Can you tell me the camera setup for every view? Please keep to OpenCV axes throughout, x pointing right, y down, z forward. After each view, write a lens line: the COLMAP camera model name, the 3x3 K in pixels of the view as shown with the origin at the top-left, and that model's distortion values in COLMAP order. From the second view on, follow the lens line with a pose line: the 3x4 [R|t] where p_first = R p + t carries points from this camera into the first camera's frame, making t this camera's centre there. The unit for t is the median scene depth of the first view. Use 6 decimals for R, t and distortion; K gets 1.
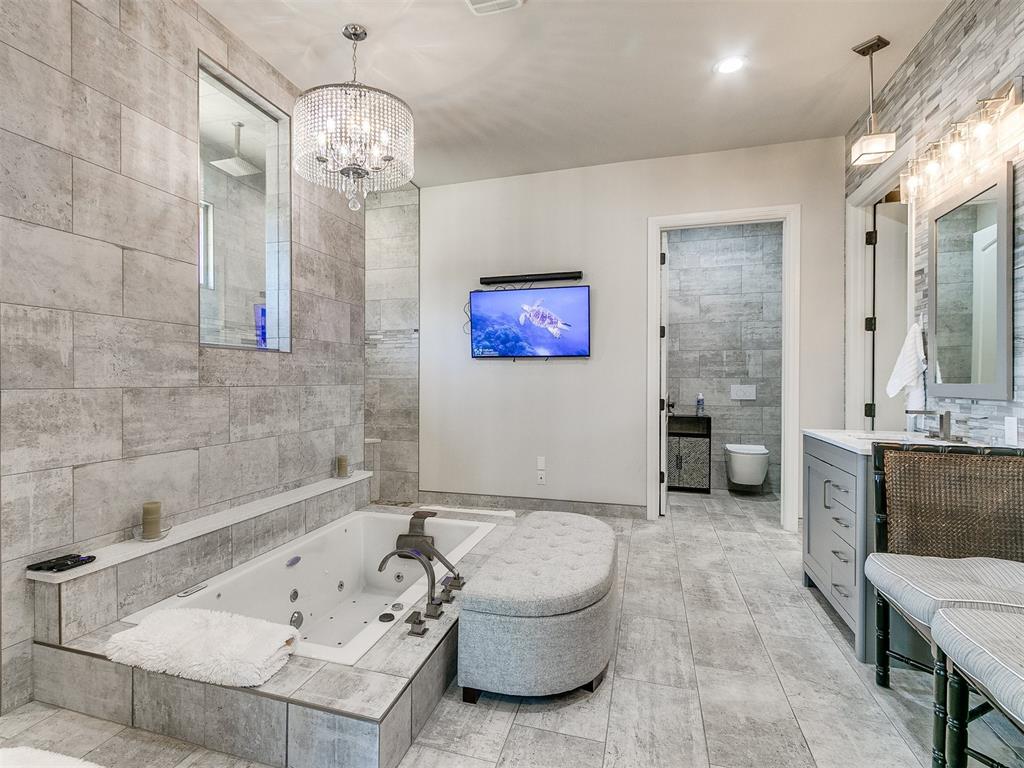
lens RADIAL K [[546.5, 0, 452.1], [0, 546.5, 385.3], [0, 0, 1]] dist [-0.005871, -0.001404]
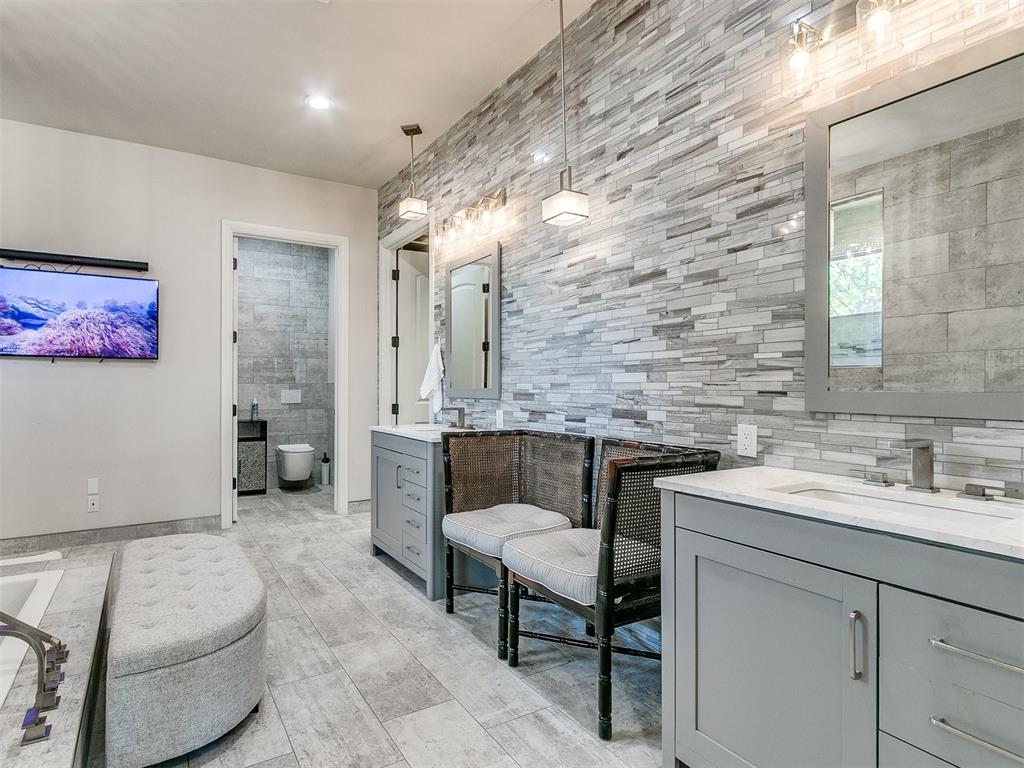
lens RADIAL K [[546.5, 0, 452.1], [0, 546.5, 385.3], [0, 0, 1]] dist [-0.005871, -0.001404]
pose [[0.655968, -0.000627, 0.754788, -0.152396], [0.007589, 0.999955, -0.005764, -0.001853], [-0.754750, 0.009509, 0.655943, 0.069060]]
